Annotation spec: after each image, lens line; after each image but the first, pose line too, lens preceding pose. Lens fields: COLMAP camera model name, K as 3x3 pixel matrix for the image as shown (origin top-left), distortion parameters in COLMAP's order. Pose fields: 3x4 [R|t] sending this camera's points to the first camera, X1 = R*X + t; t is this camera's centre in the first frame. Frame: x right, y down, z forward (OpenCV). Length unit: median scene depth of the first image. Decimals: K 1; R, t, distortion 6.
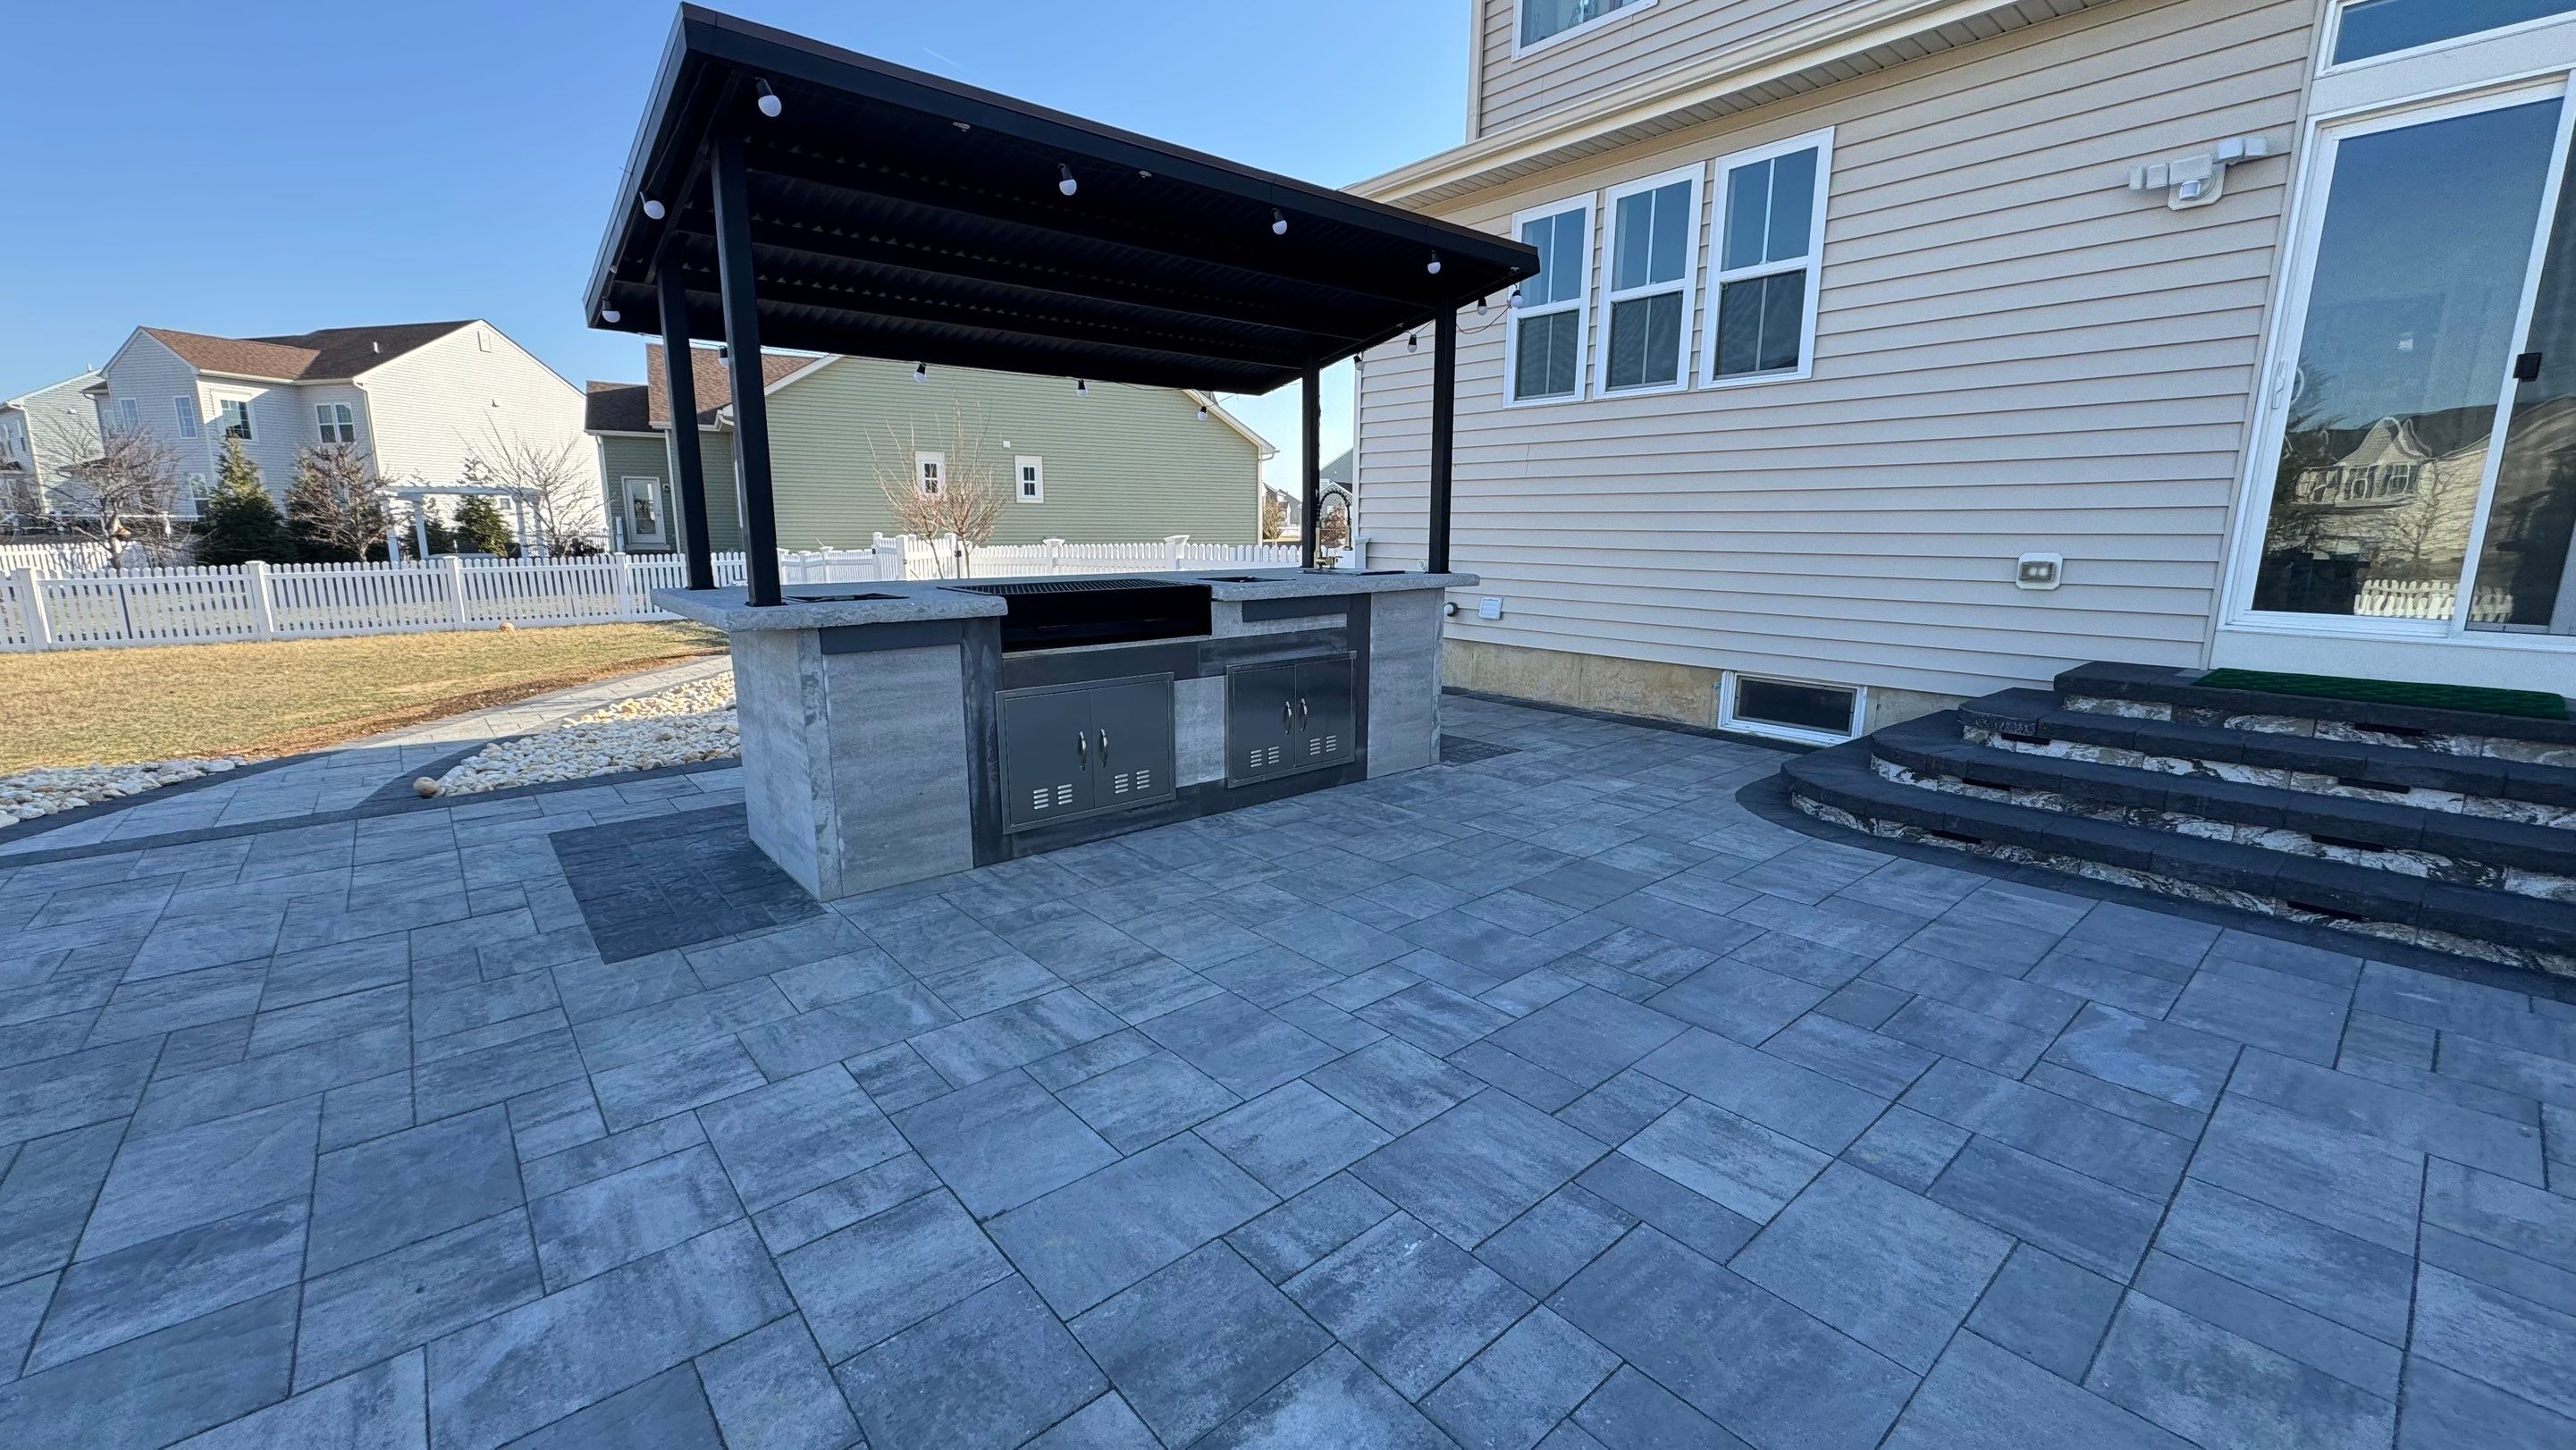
lens RADIAL K [[1022.7, 0, 1283.0], [0, 1022.7, 724.9], [0, 0, 1]] dist [-0.002561, 0.000322]
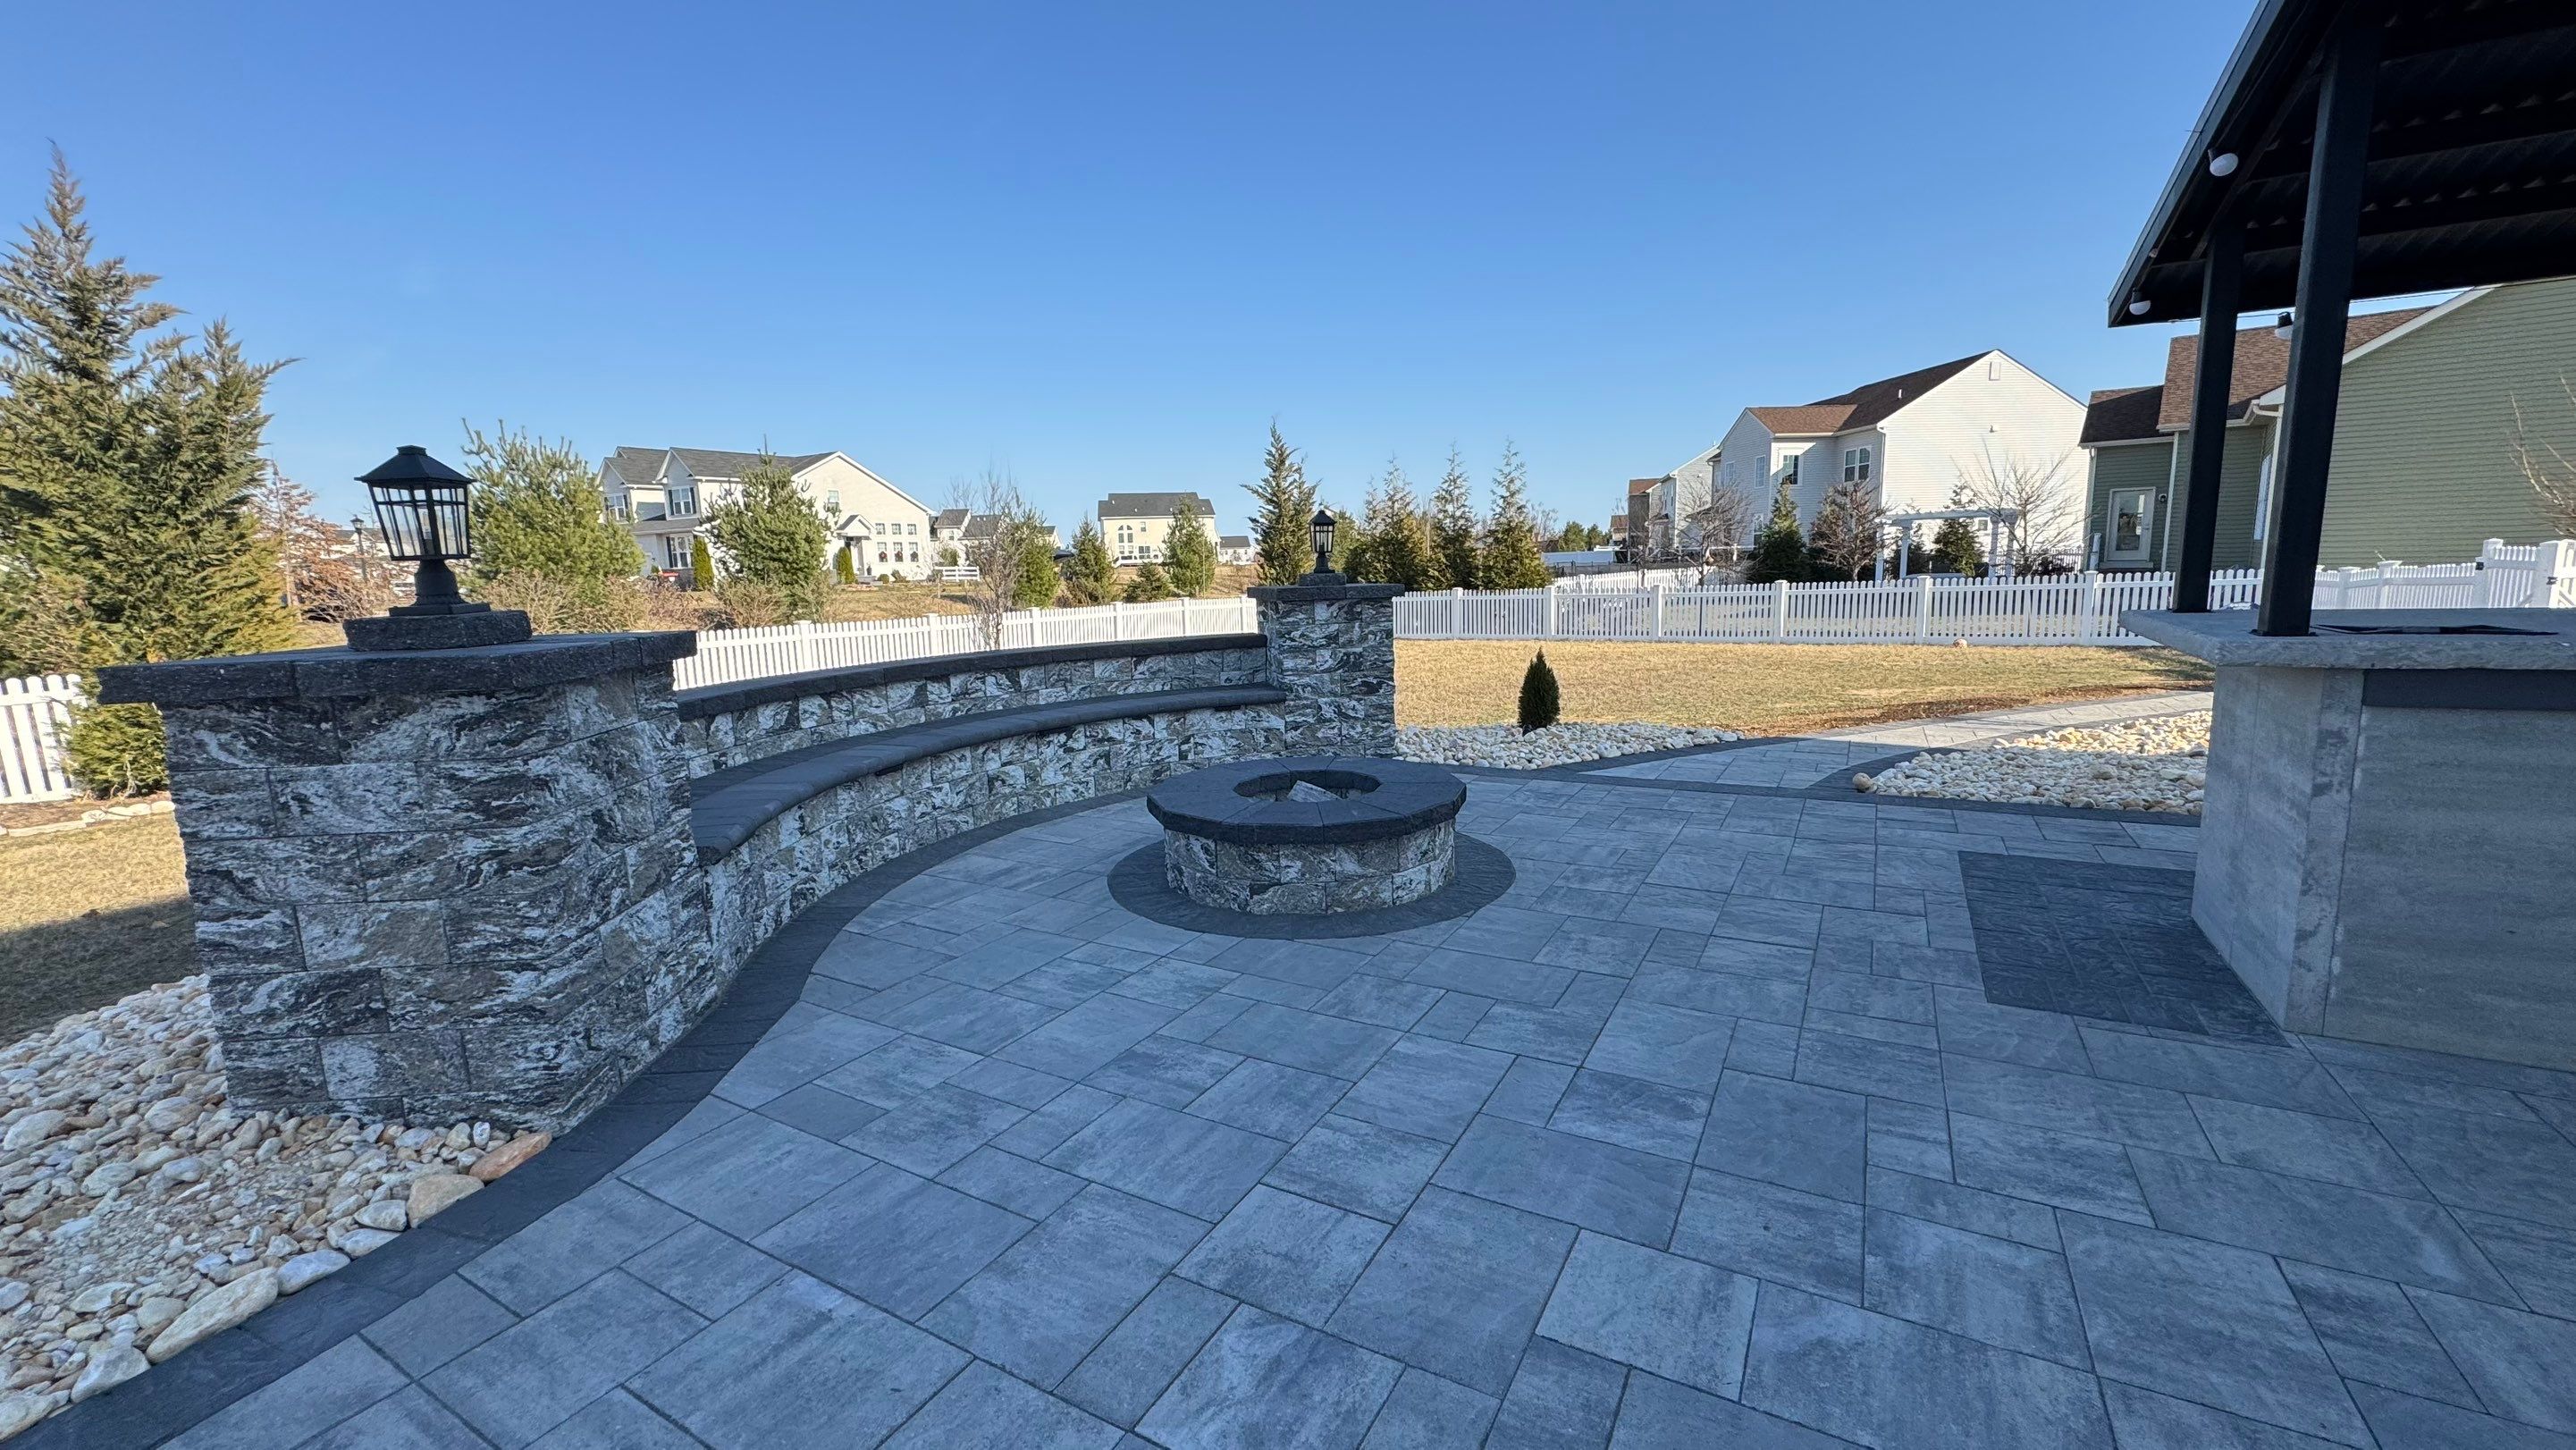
lens RADIAL K [[1022.7, 0, 1282.1], [0, 1022.7, 720.9], [0, 0, 1]] dist [-0.002561, 0.000322]
pose [[0.330431, 0.126711, -0.935286, -0.017899], [-0.147477, 0.985707, 0.081440, -0.002652], [0.932237, 0.111023, 0.344396, 0.023165]]
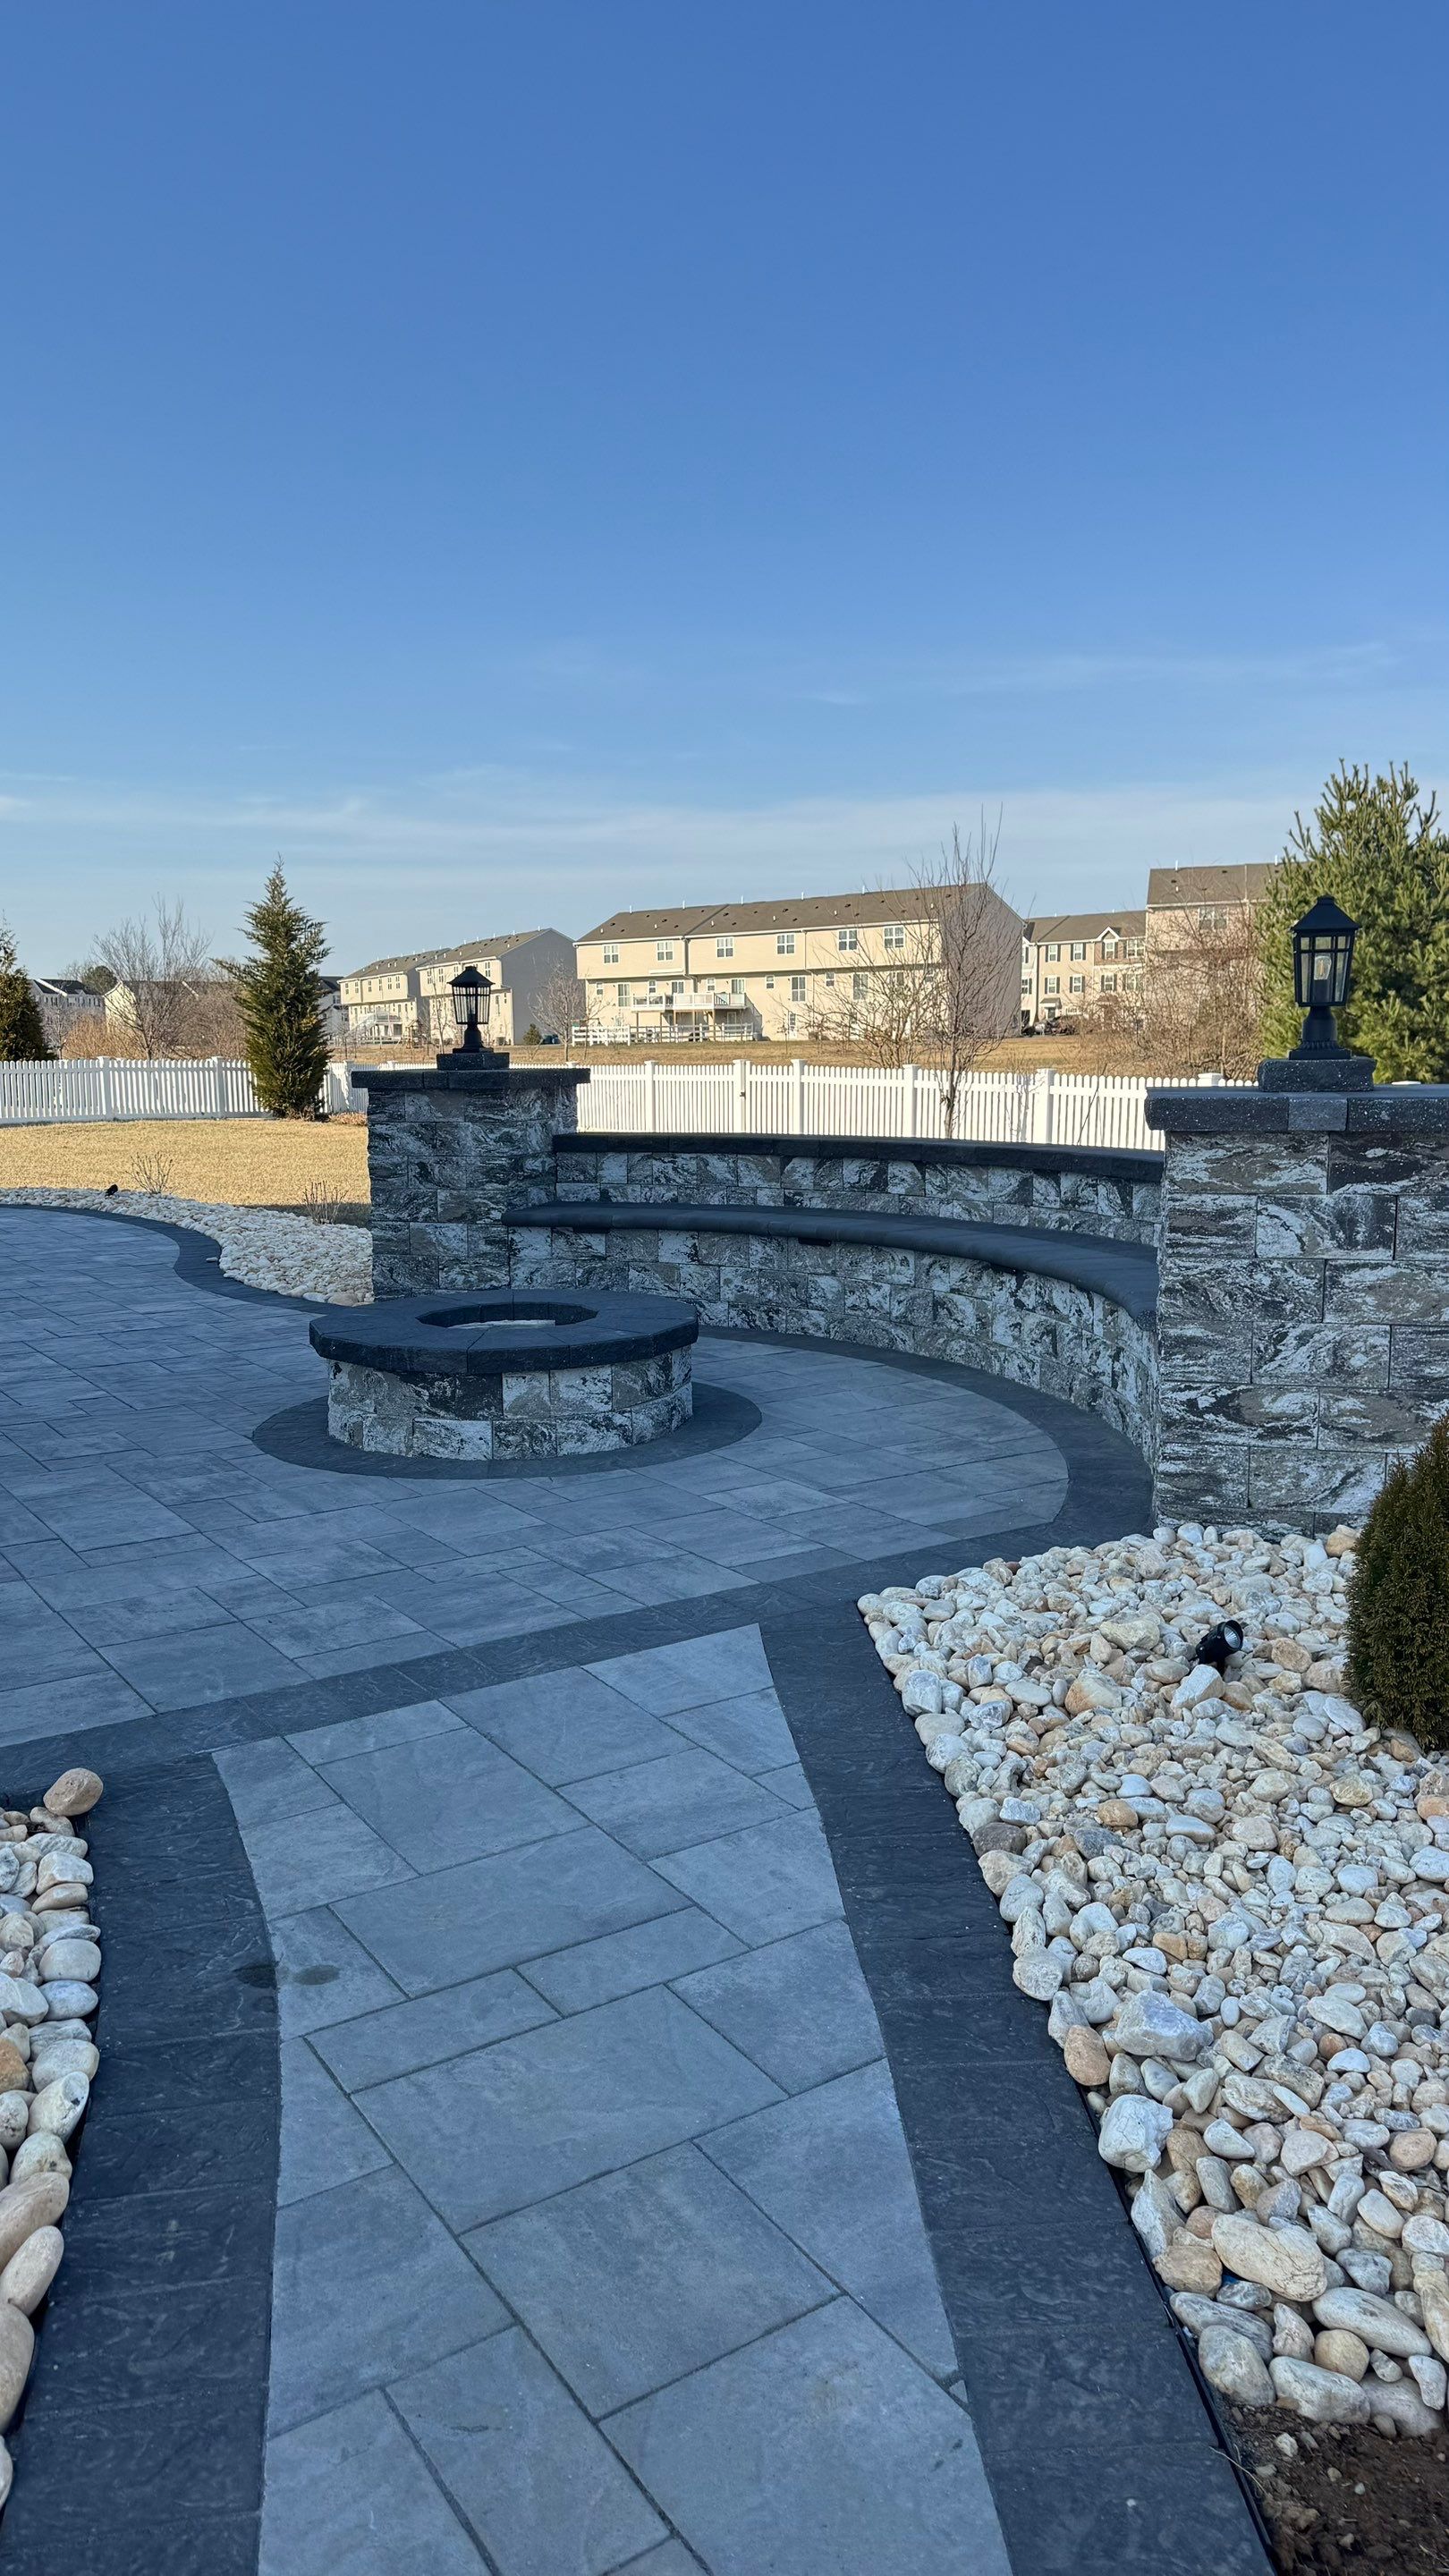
lens RADIAL K [[1798.2, 0, 736.6], [0, 1798.2, 1254.5], [0, 0, 1]] dist [0.103762, -0.017028]
pose [[-0.992750, -0.009870, 0.119796, -1.283958], [0.027839, 0.950644, 0.309032, -0.343851], [-0.116933, 0.310127, -0.943477, 1.704082]]
